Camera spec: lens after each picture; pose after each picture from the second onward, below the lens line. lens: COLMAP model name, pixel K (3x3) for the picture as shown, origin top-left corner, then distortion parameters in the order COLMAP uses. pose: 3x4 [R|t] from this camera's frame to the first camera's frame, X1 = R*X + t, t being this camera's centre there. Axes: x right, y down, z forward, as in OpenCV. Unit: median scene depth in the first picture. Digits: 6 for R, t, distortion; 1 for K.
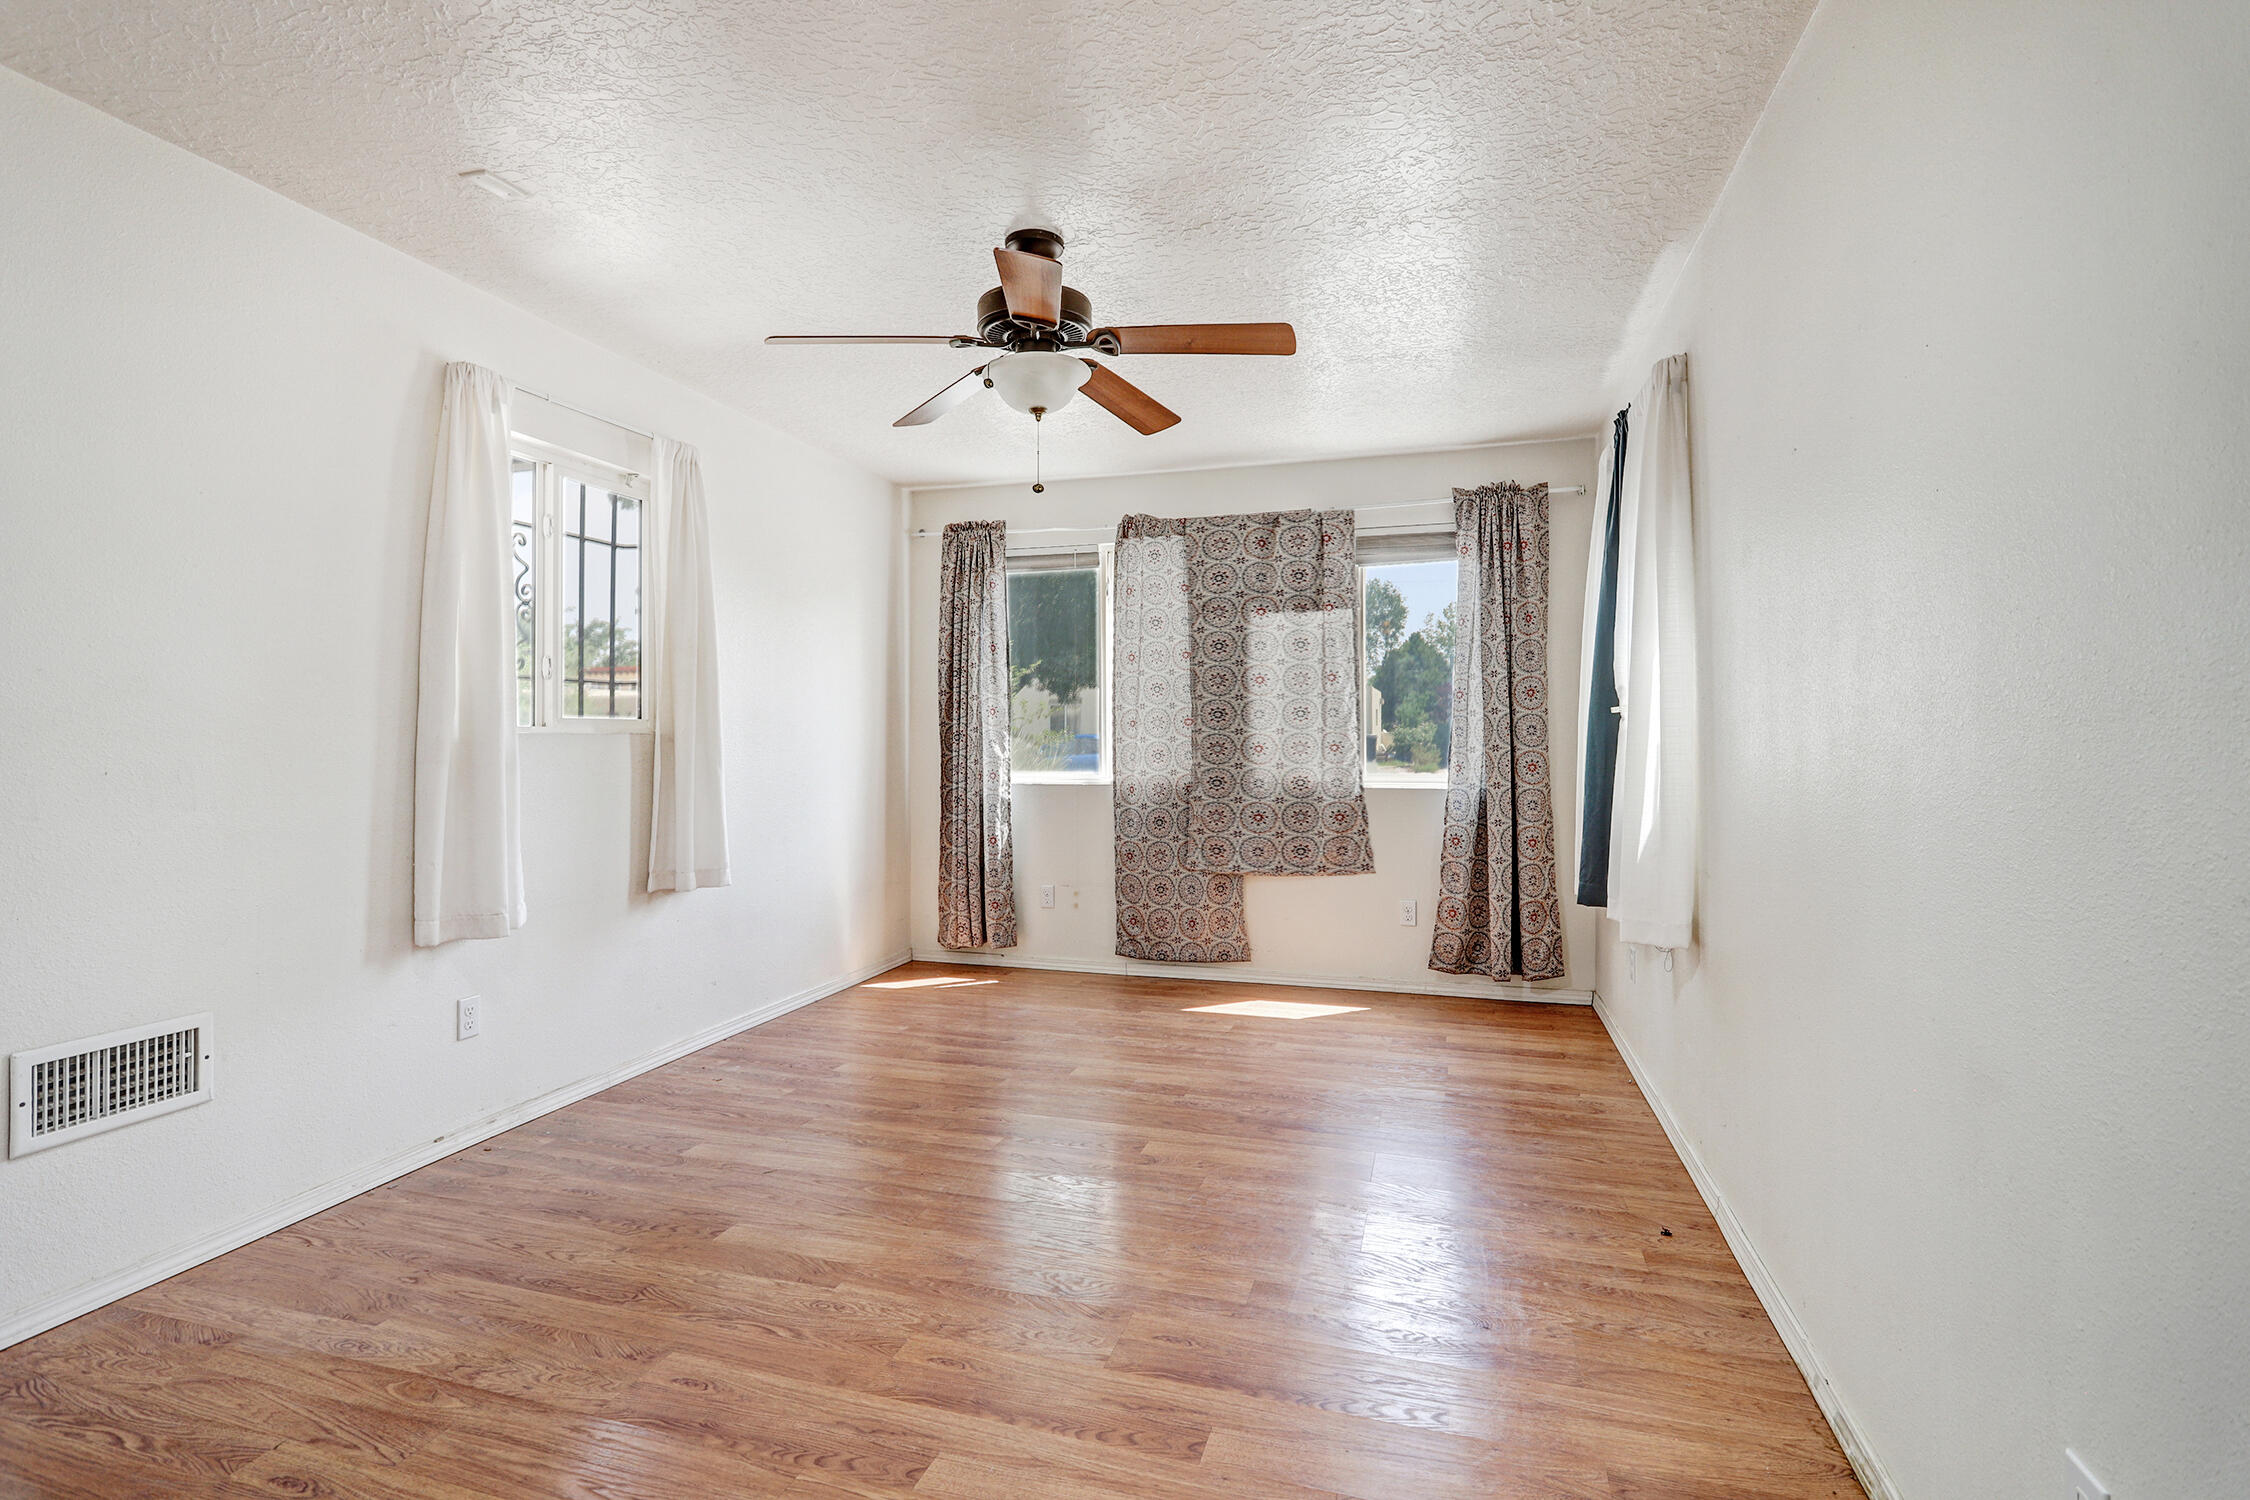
lens RADIAL K [[1068.1, 0, 1127.7], [0, 1068.1, 732.3], [0, 0, 1]] dist [0.000508, -0.000085]
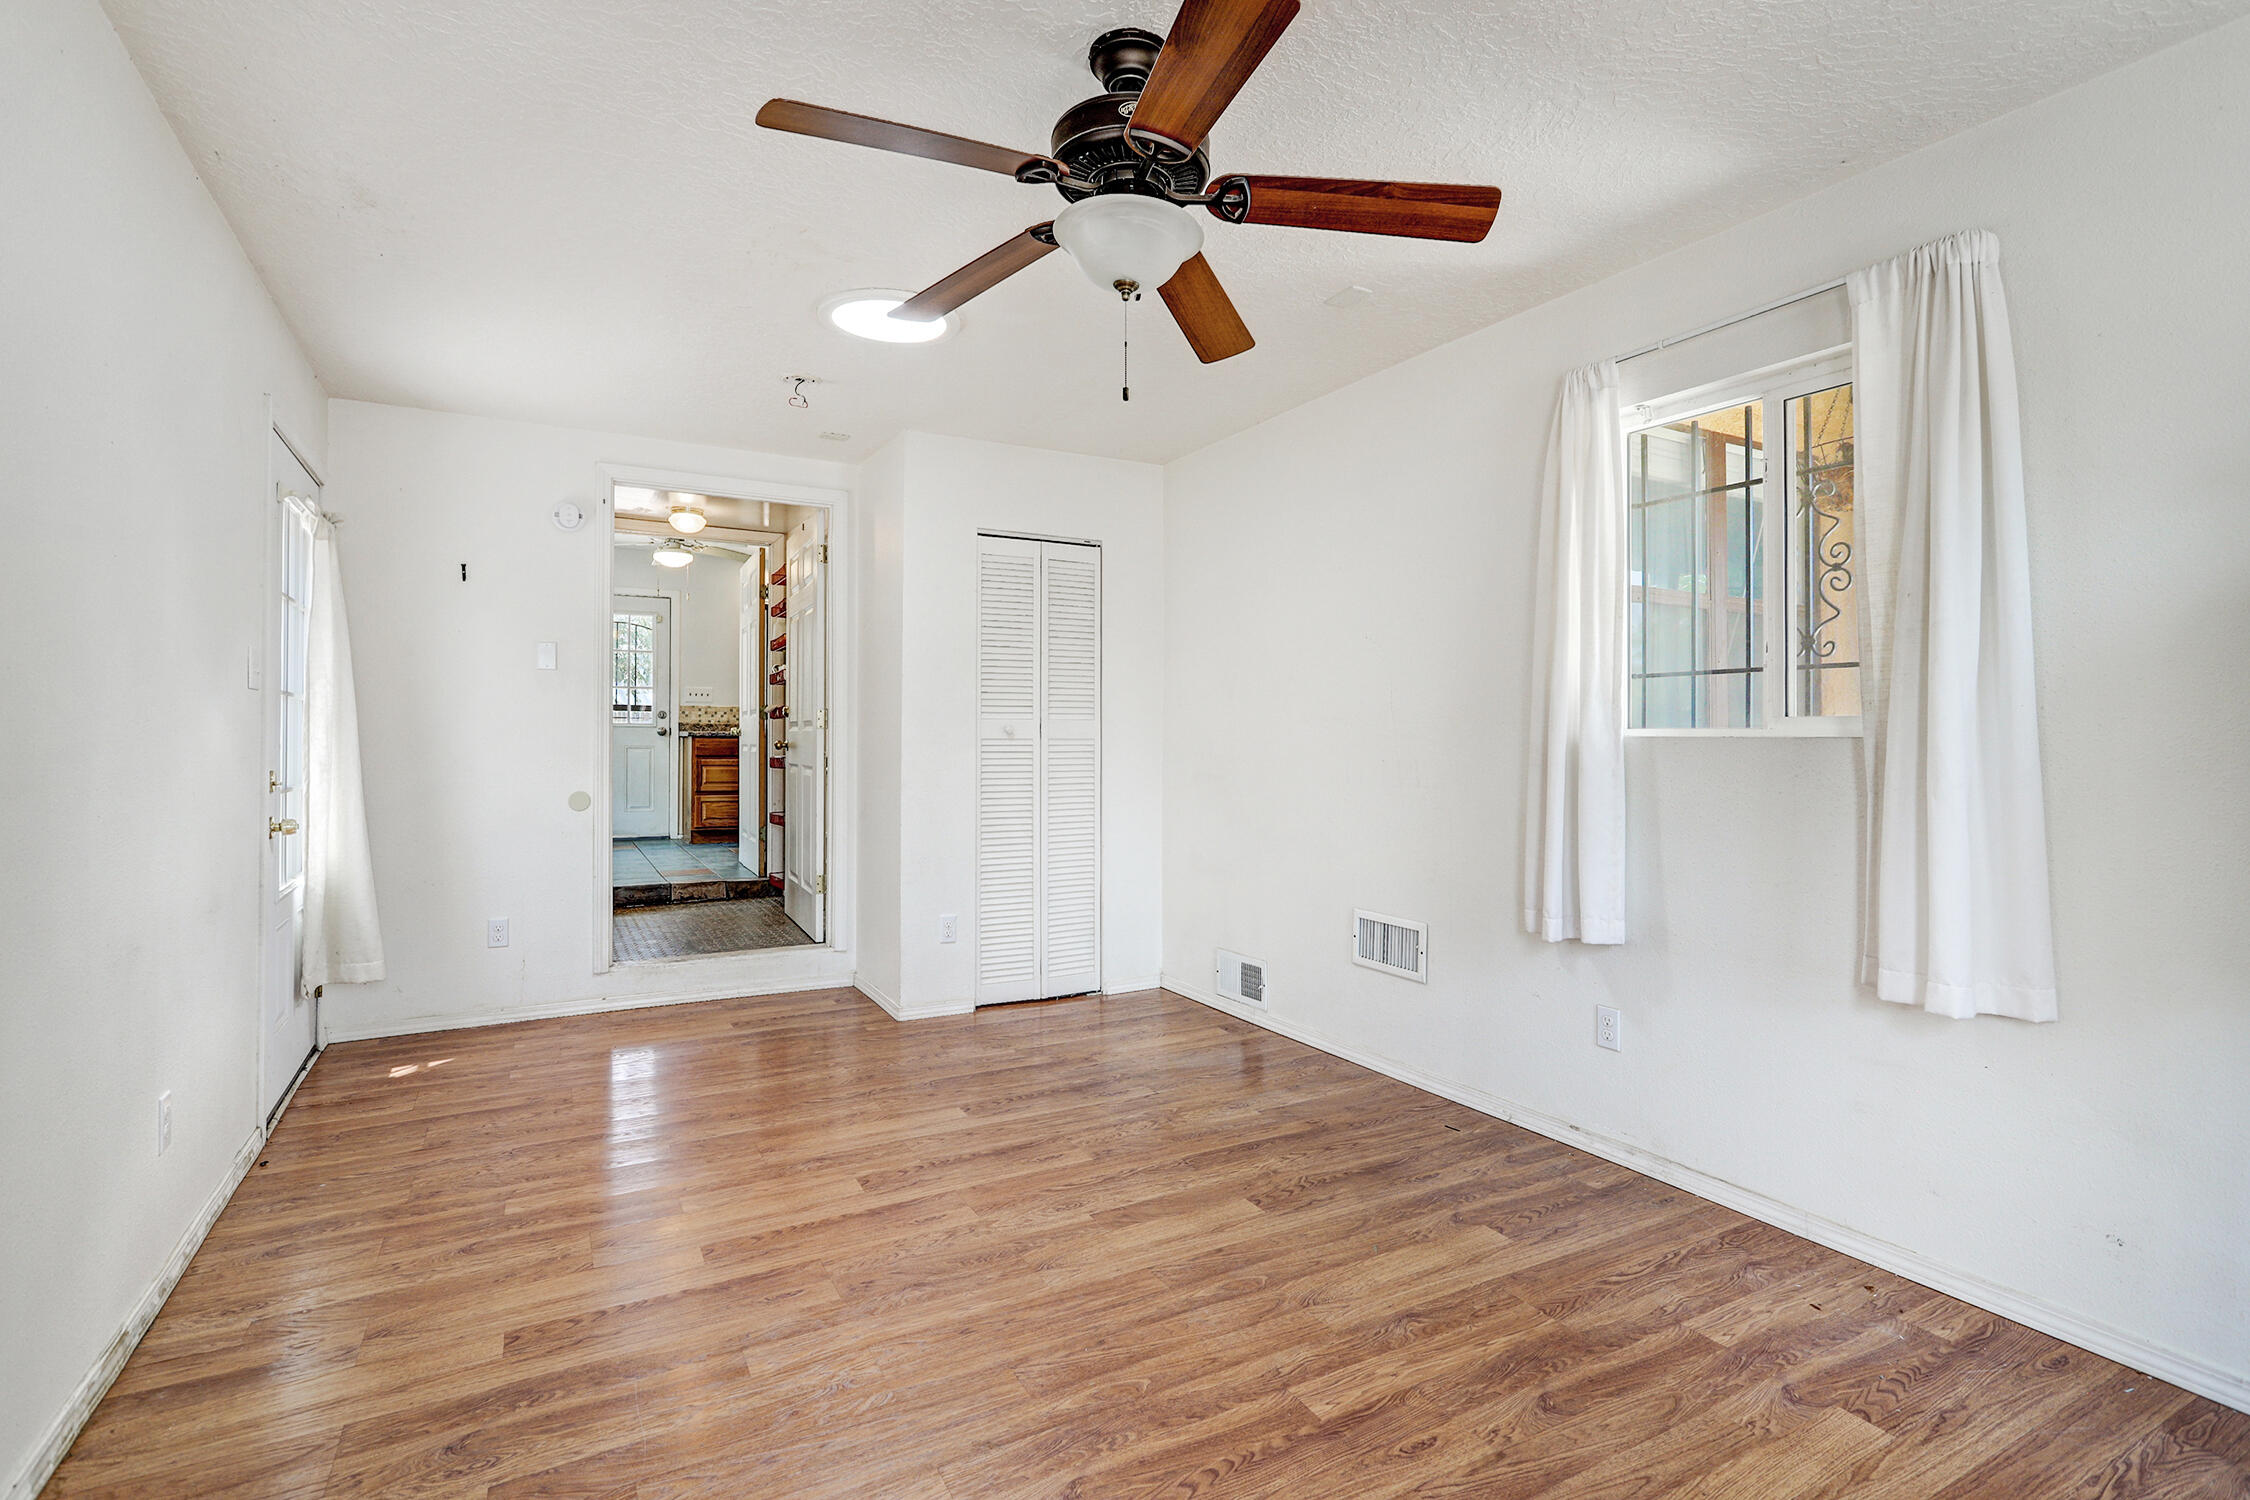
lens RADIAL K [[1068.1, 0, 1131.5], [0, 1068.1, 748.3], [0, 0, 1]] dist [0.000508, -0.000085]
pose [[-0.697759, 0.005006, -0.716315, 0.441063], [-0.001612, 0.999962, 0.008559, 0.002266], [0.716330, 0.007127, -0.697725, 1.548997]]
